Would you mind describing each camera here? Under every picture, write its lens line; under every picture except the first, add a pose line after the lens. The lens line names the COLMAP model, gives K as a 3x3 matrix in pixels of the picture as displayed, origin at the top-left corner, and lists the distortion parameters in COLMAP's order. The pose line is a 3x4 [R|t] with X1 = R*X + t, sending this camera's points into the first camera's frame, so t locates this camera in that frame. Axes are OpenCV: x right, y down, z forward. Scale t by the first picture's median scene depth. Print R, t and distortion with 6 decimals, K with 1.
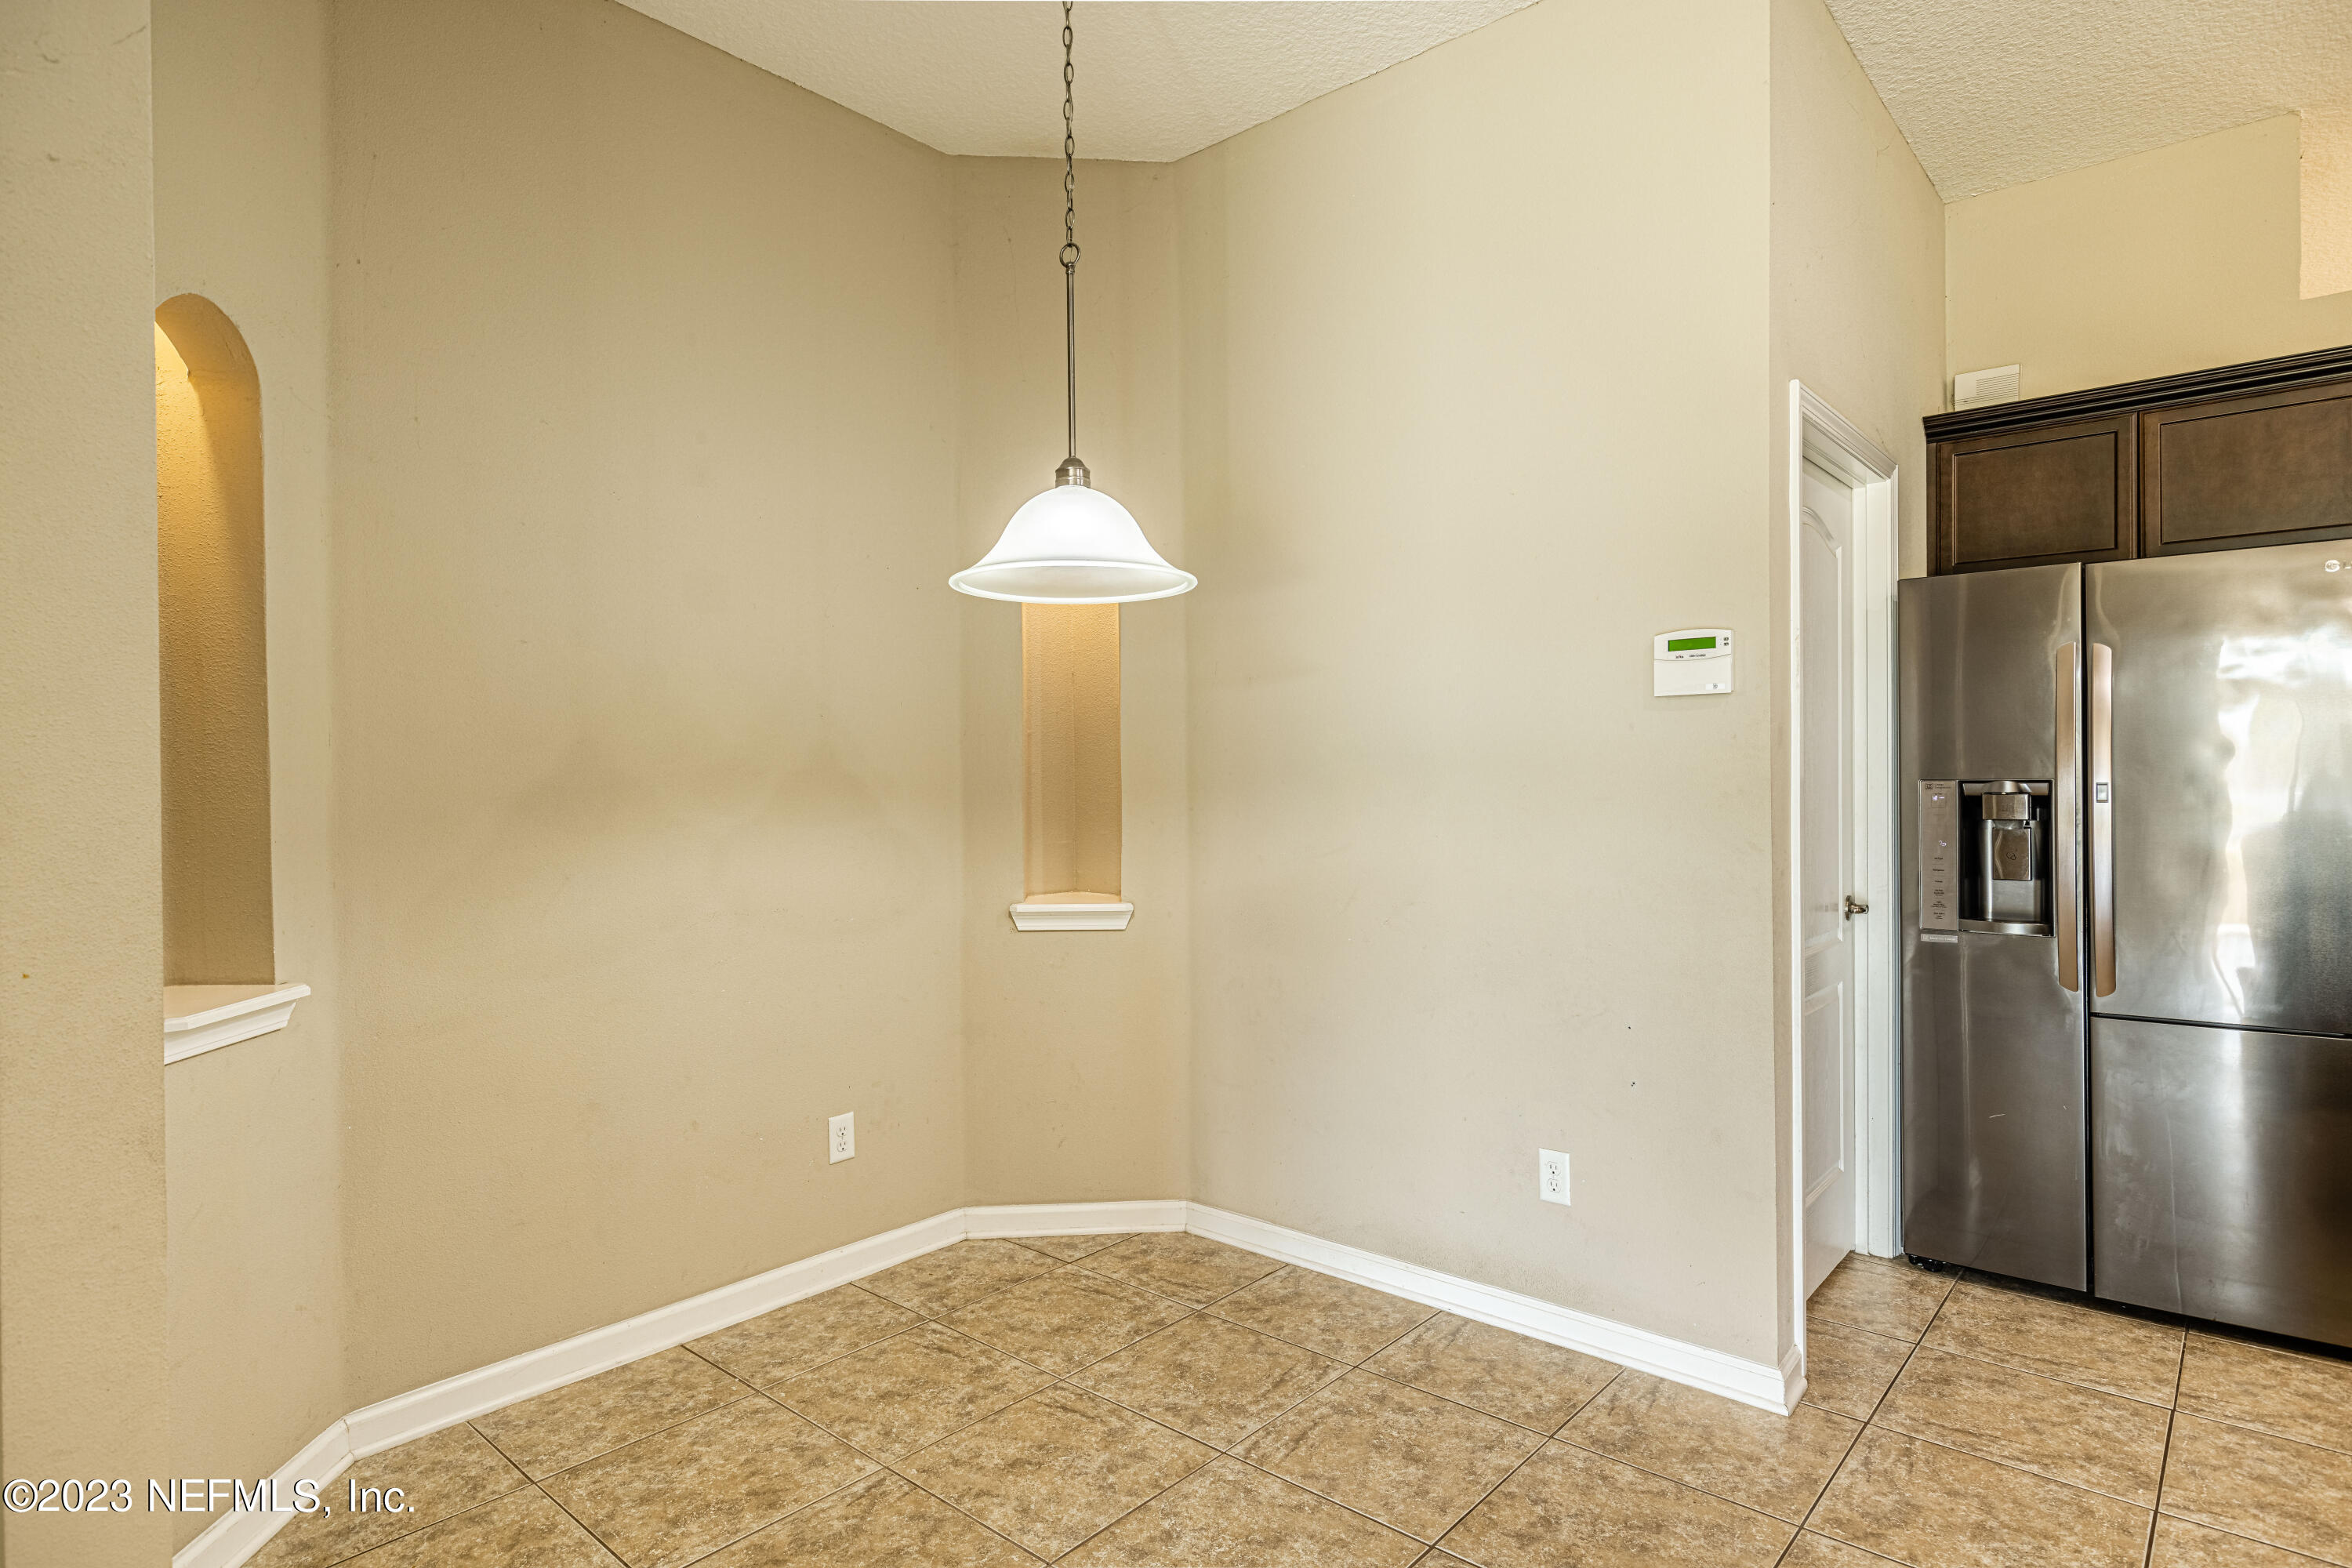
lens RADIAL K [[1253.8, 0, 1187.9], [0, 1253.8, 783.4], [0, 0, 1]] dist [-0.000263, -0.001148]
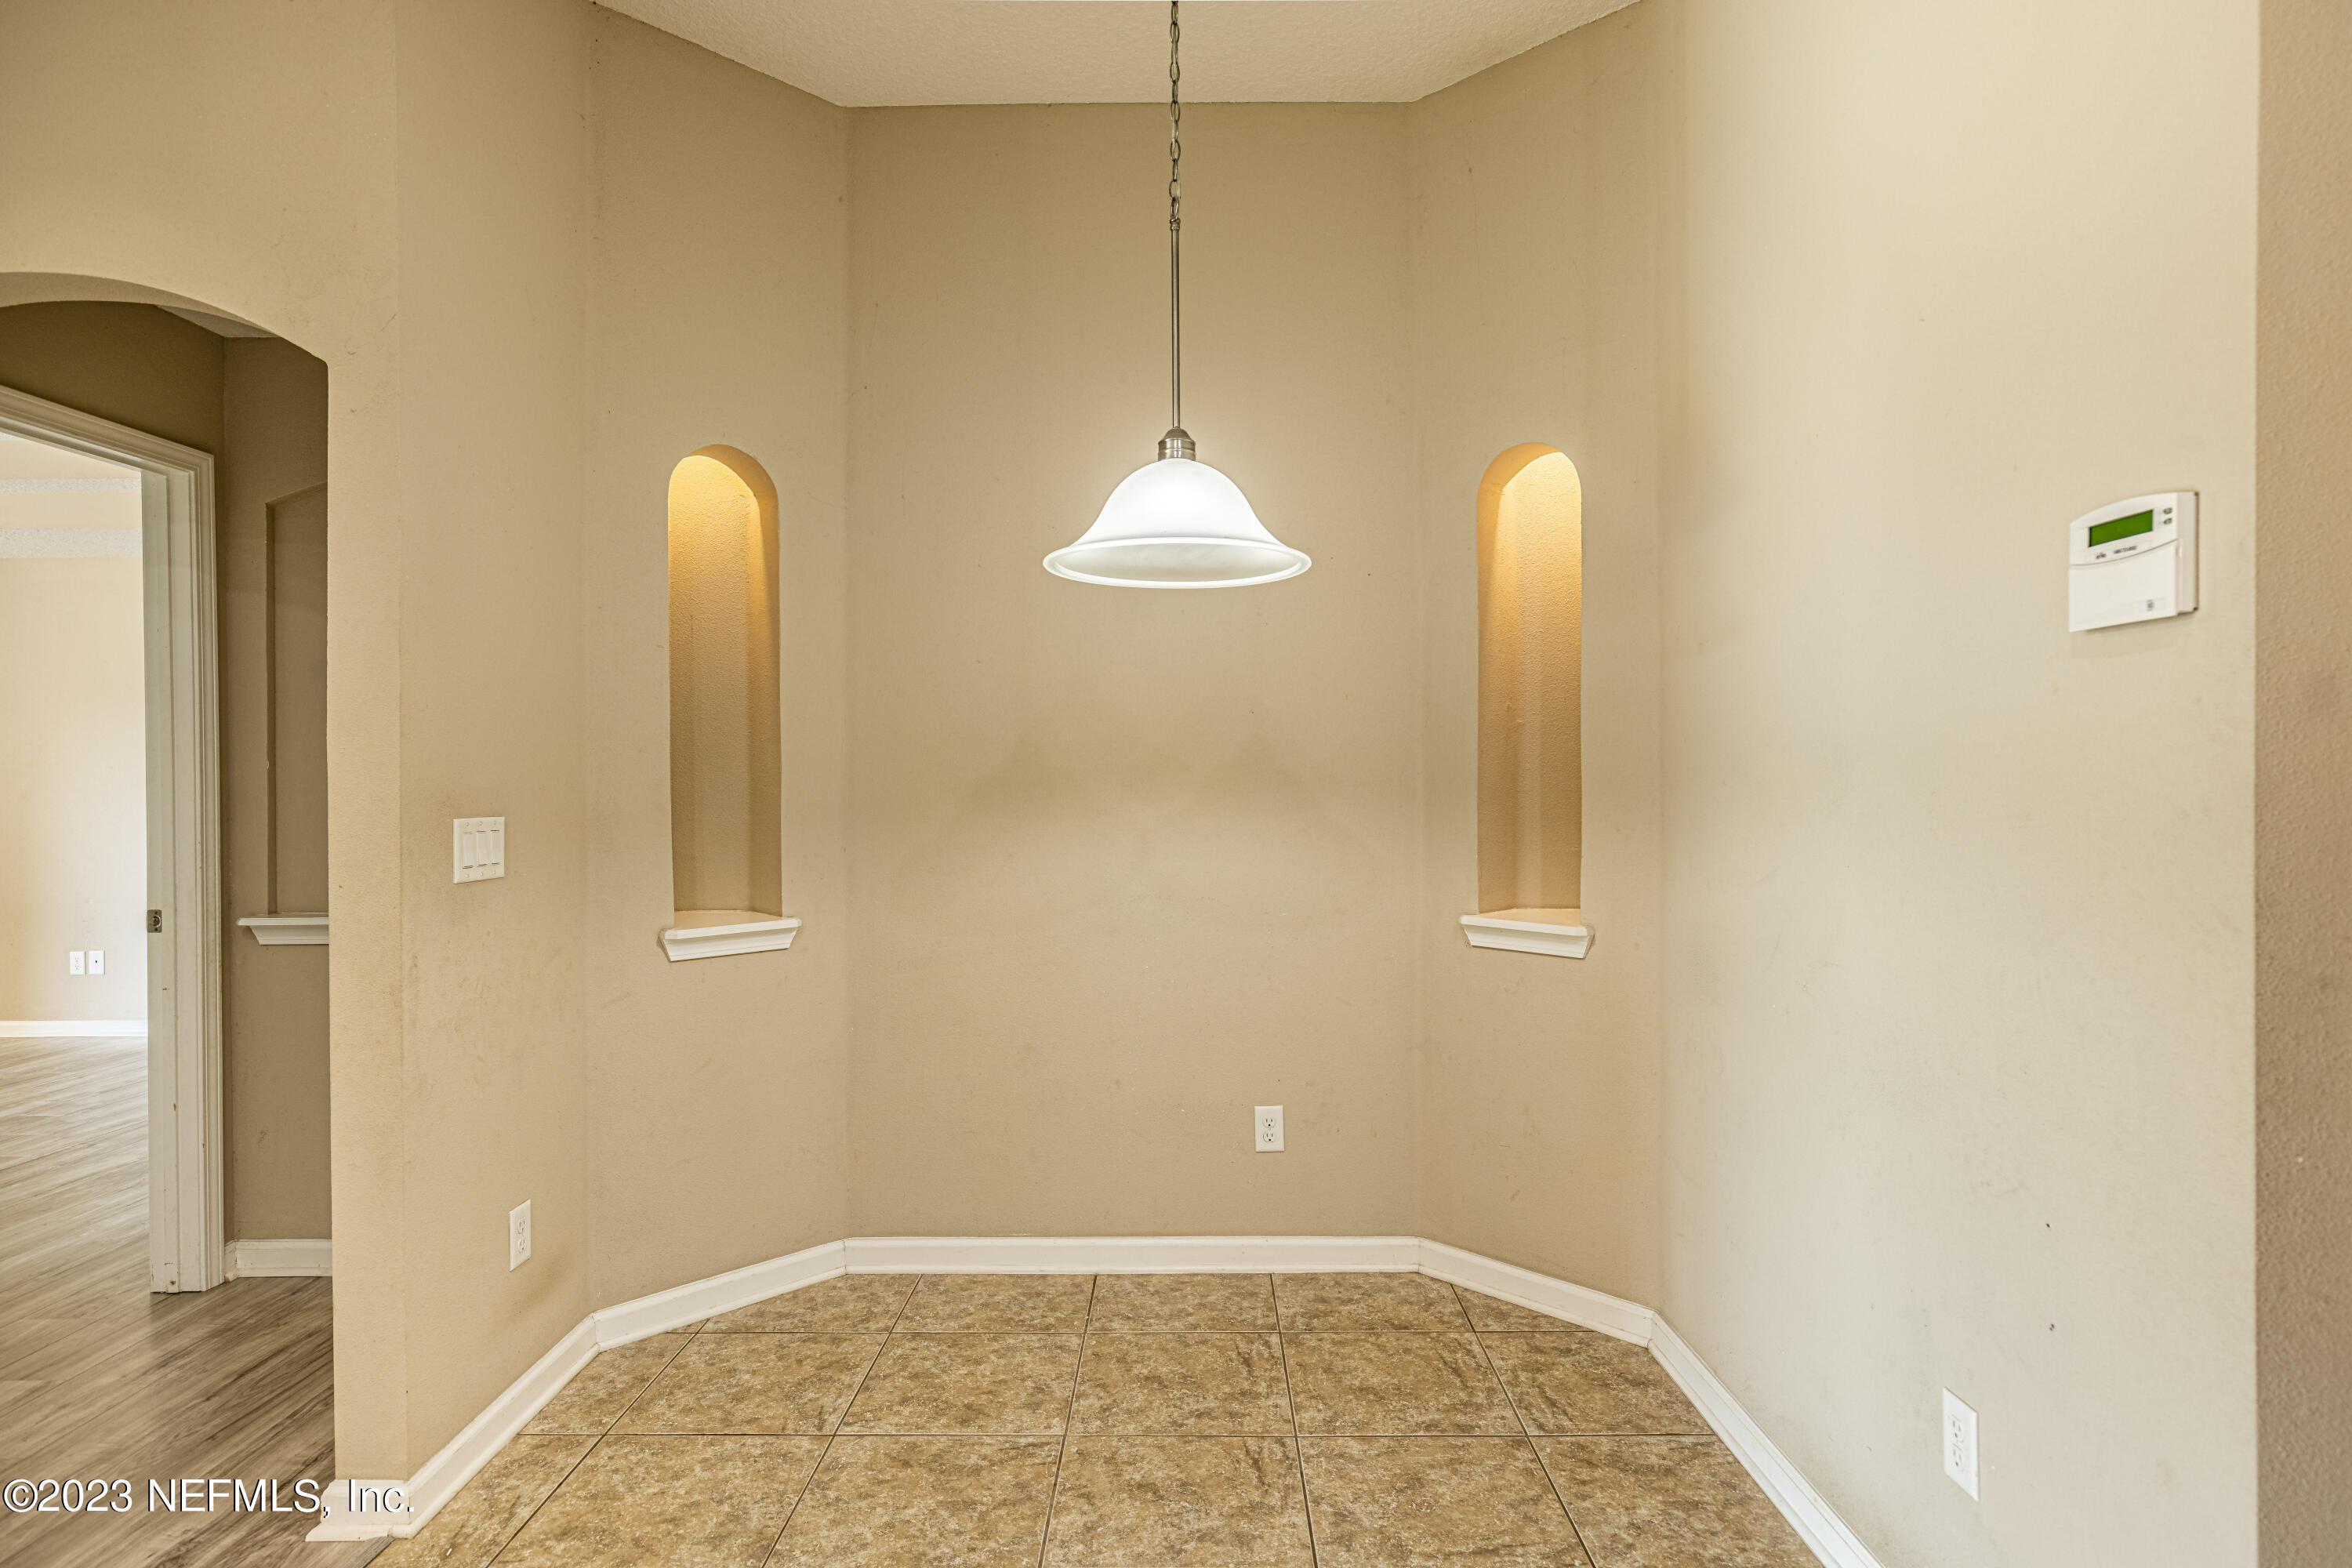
lens RADIAL K [[1253.8, 0, 1181.9], [0, 1253.8, 780.0], [0, 0, 1]] dist [-0.000263, -0.001148]
pose [[0.650998, 0.009283, -0.759023, 0.502861], [-0.006144, 0.999957, 0.006960, -0.005935], [0.759054, 0.000132, 0.651027, 0.326578]]
